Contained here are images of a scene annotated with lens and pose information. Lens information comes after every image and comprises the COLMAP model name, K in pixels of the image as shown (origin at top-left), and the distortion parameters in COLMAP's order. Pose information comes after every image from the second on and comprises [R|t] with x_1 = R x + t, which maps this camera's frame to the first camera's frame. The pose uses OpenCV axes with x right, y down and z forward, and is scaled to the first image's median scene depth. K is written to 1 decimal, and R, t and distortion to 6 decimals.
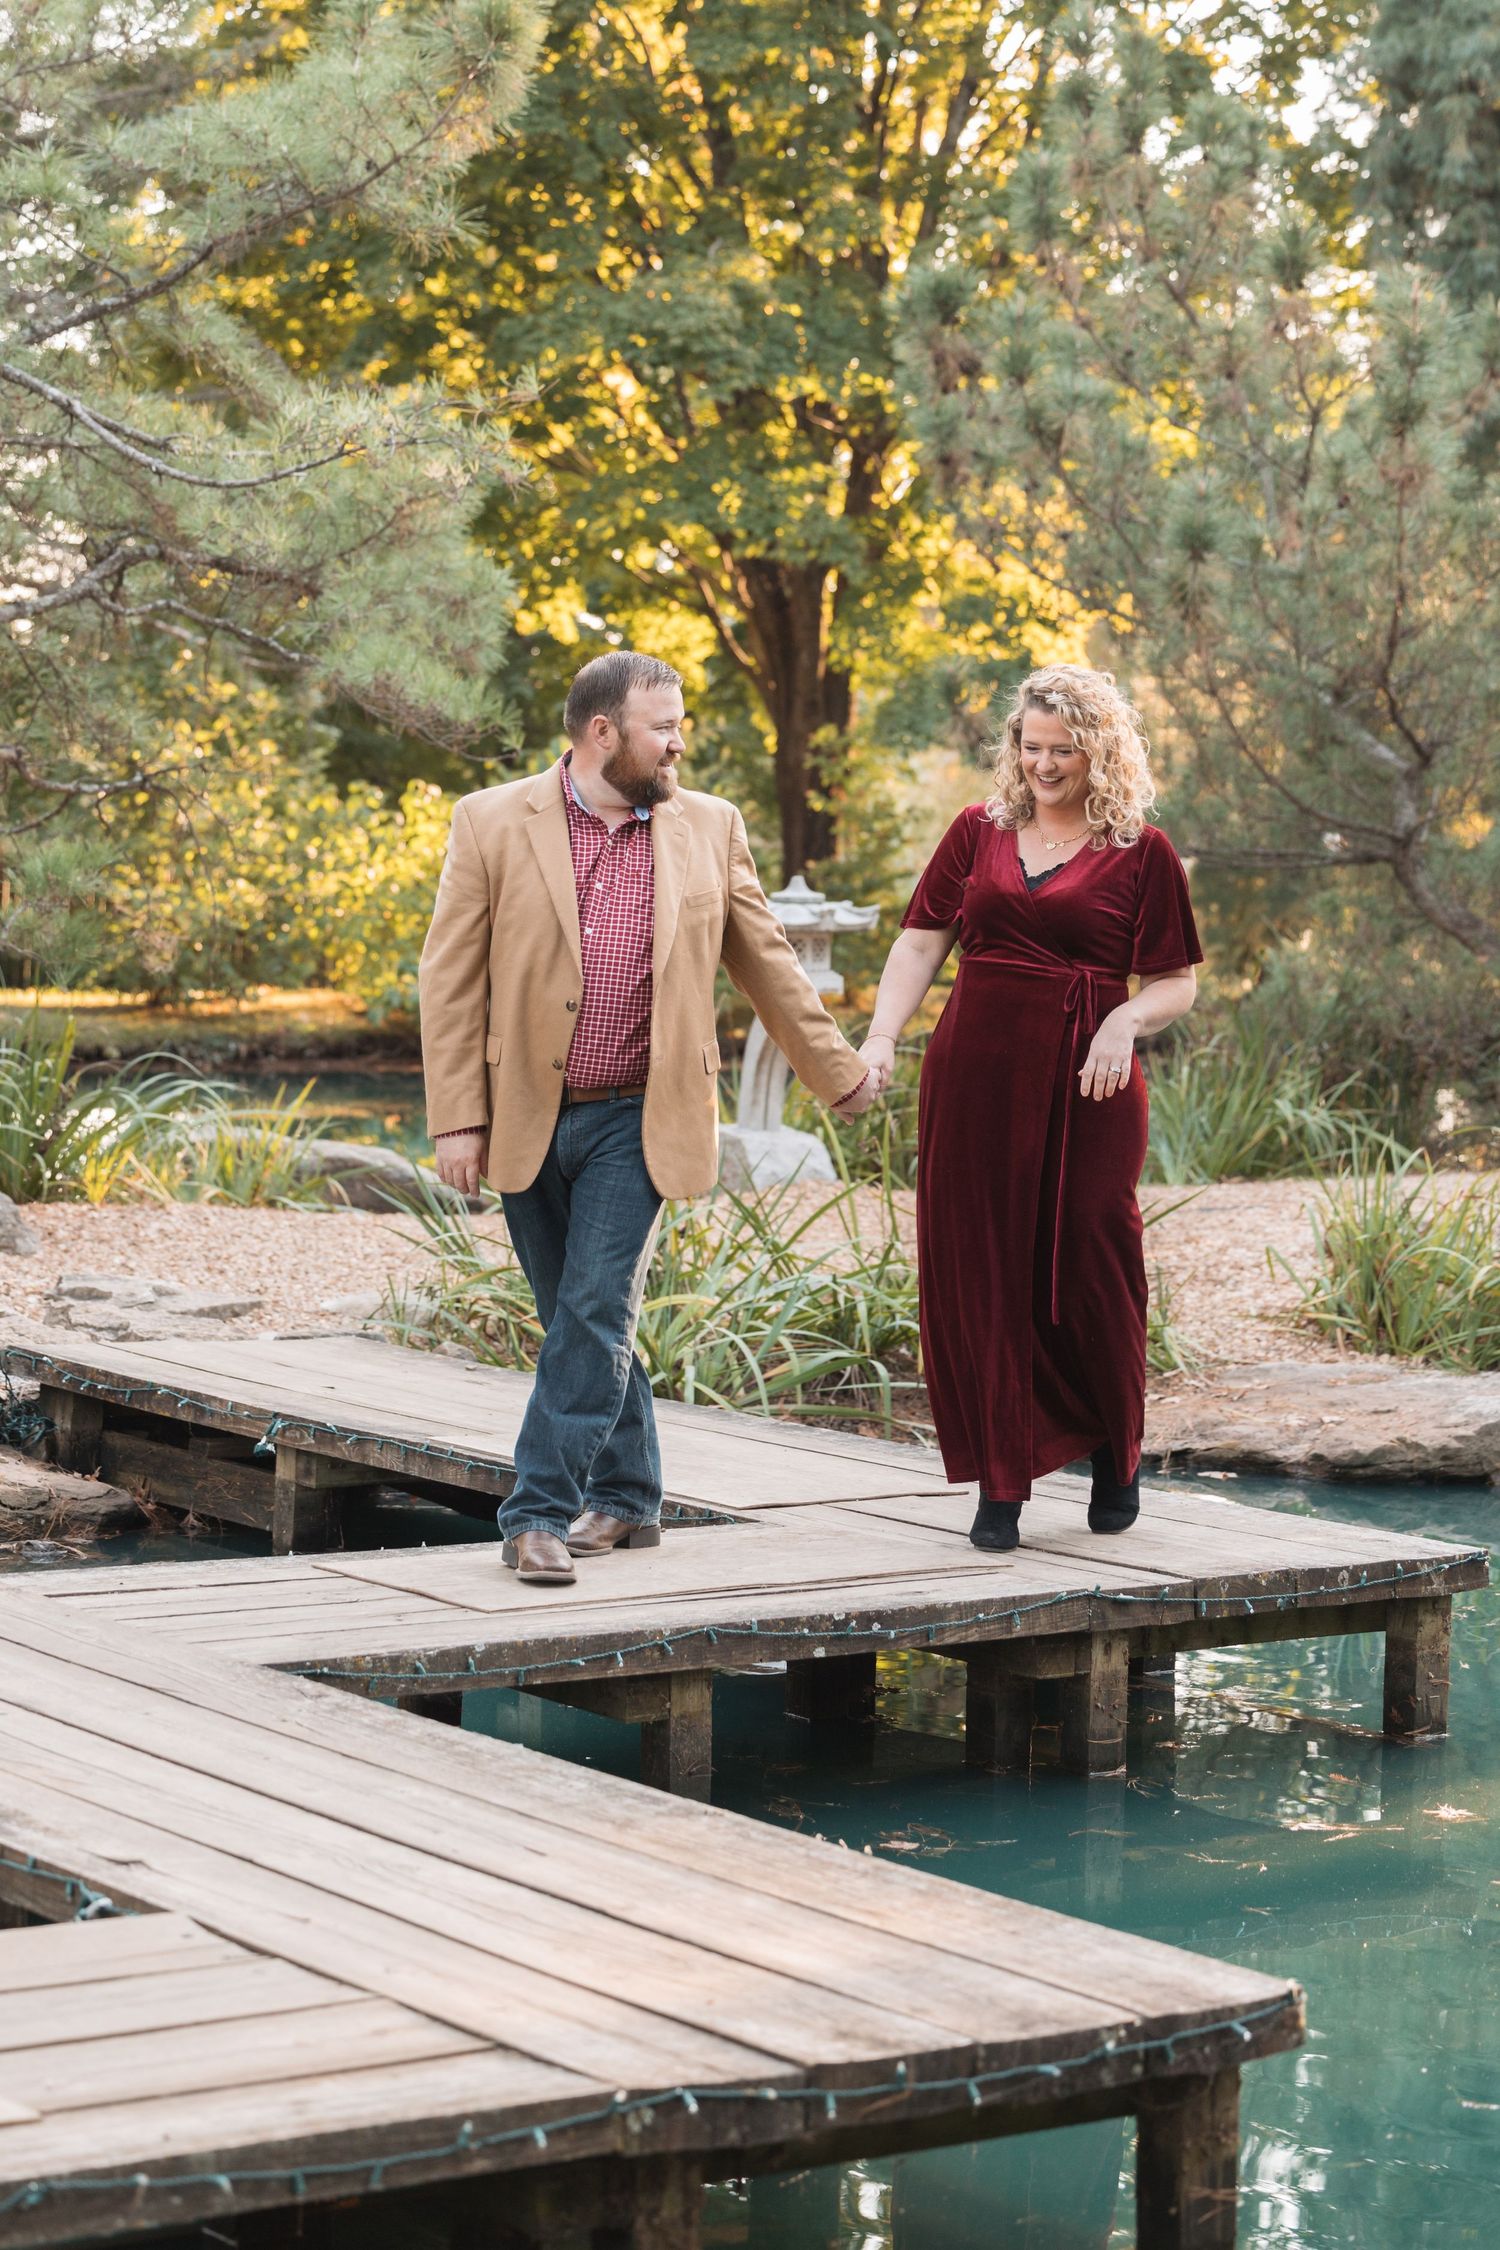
lens RADIAL K [[4681.8, 0, 537.2], [0, 4681.8, 1122.4], [0, 0, 1]] dist [-0.038184, 0.206920]
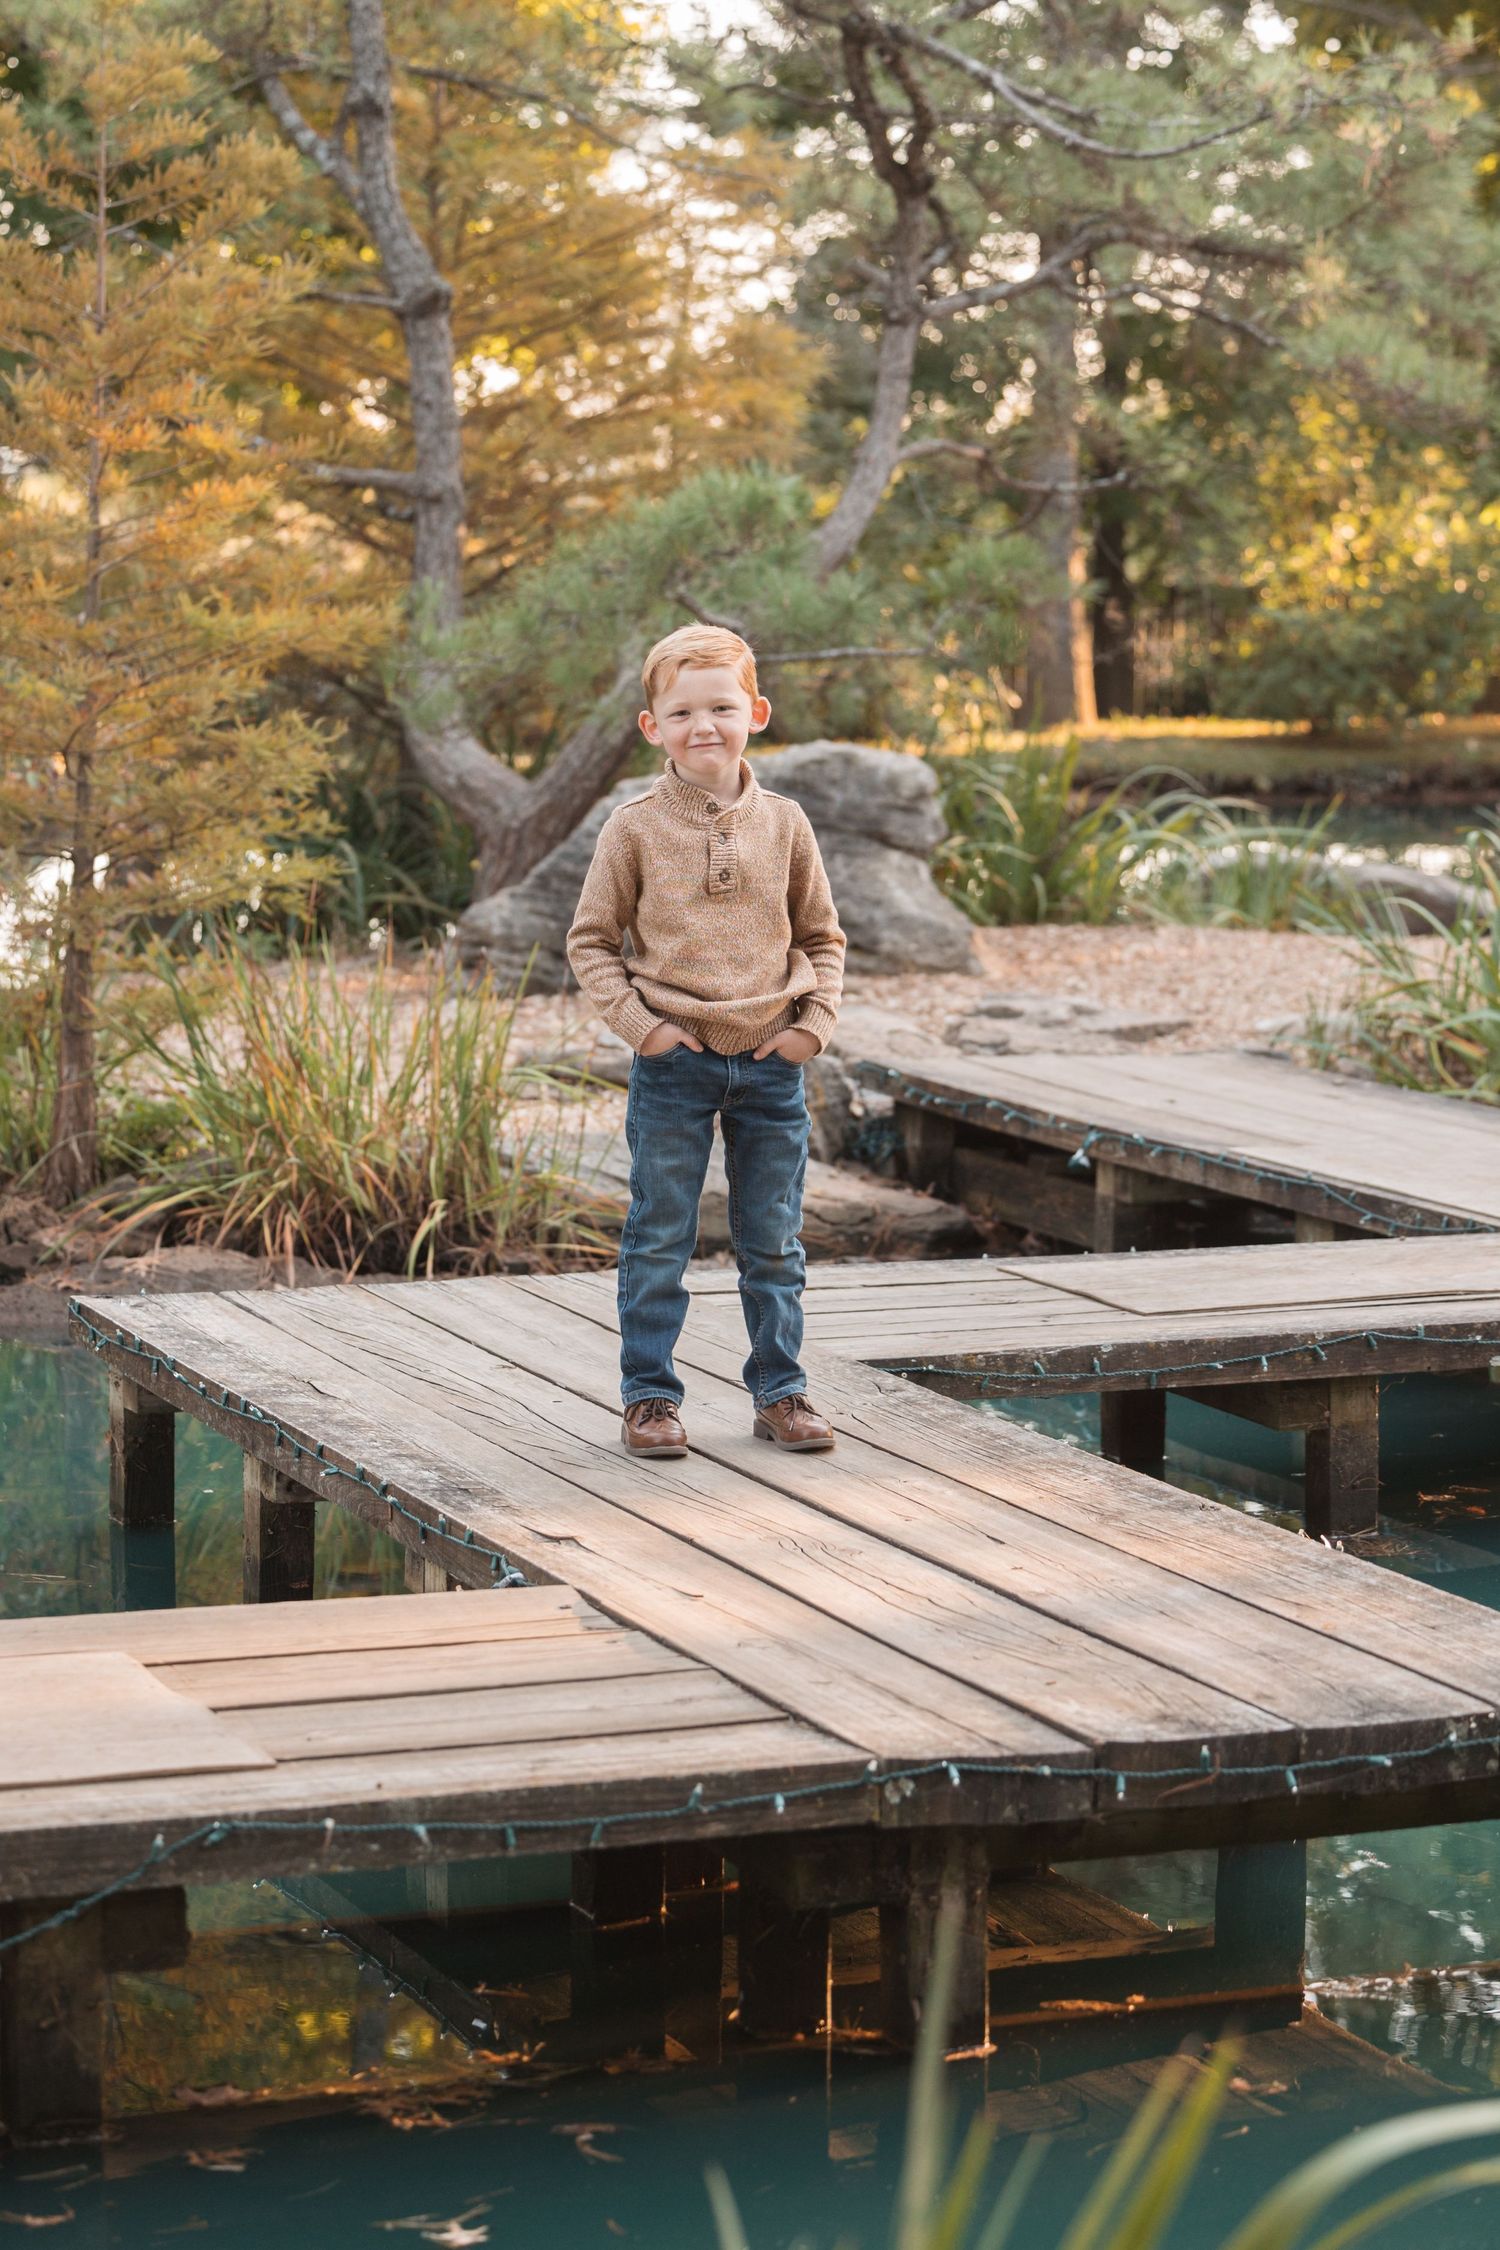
lens RADIAL K [[4944.1, 0, 750.0], [0, 4944.1, 1125.0], [0, 0, 1]] dist [-0.063686, 0.273888]
pose [[0.975344, 0.002207, -0.220678, 0.139558], [0.008996, 0.998721, 0.049750, 0.015947], [0.220505, -0.050509, 0.974077, 0.003619]]
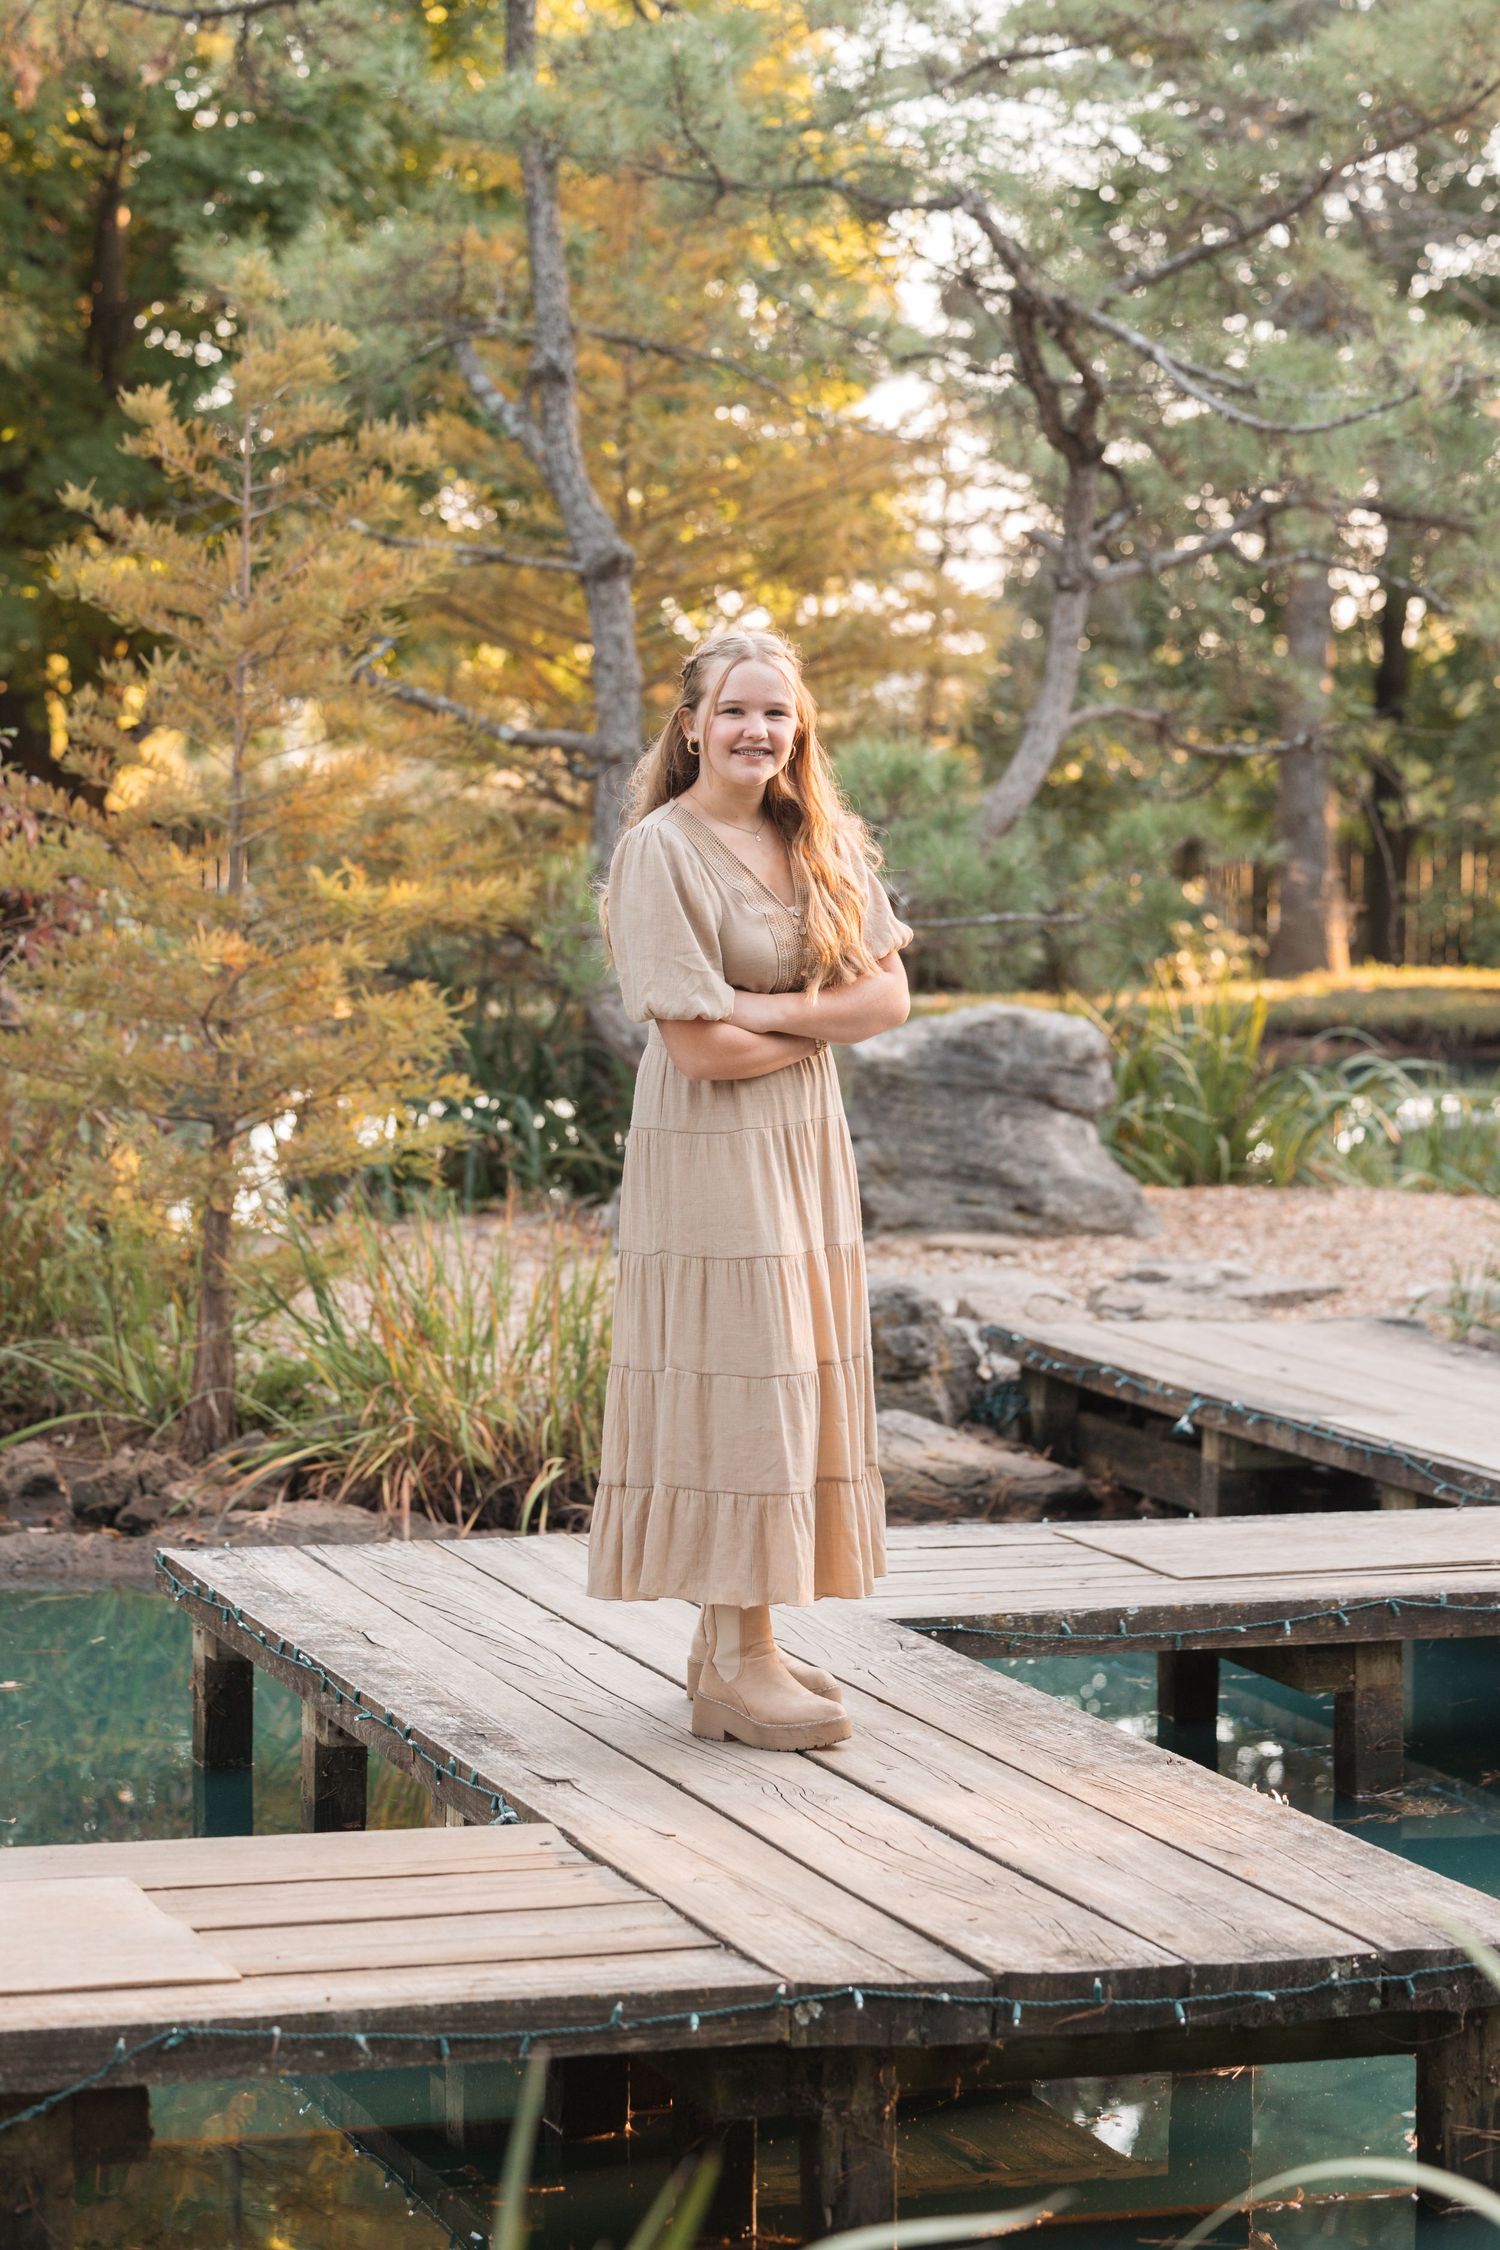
lens RADIAL K [[5135.1, 0, 751.8], [0, 5135.1, 1200.0], [0, 0, 1]] dist [0.010138, -0.194030]
pose [[0.961376, 0.003609, -0.275215, 0.211055], [0.000685, 0.999880, 0.015508, 0.007692], [0.275238, -0.015097, 0.961258, -0.073696]]
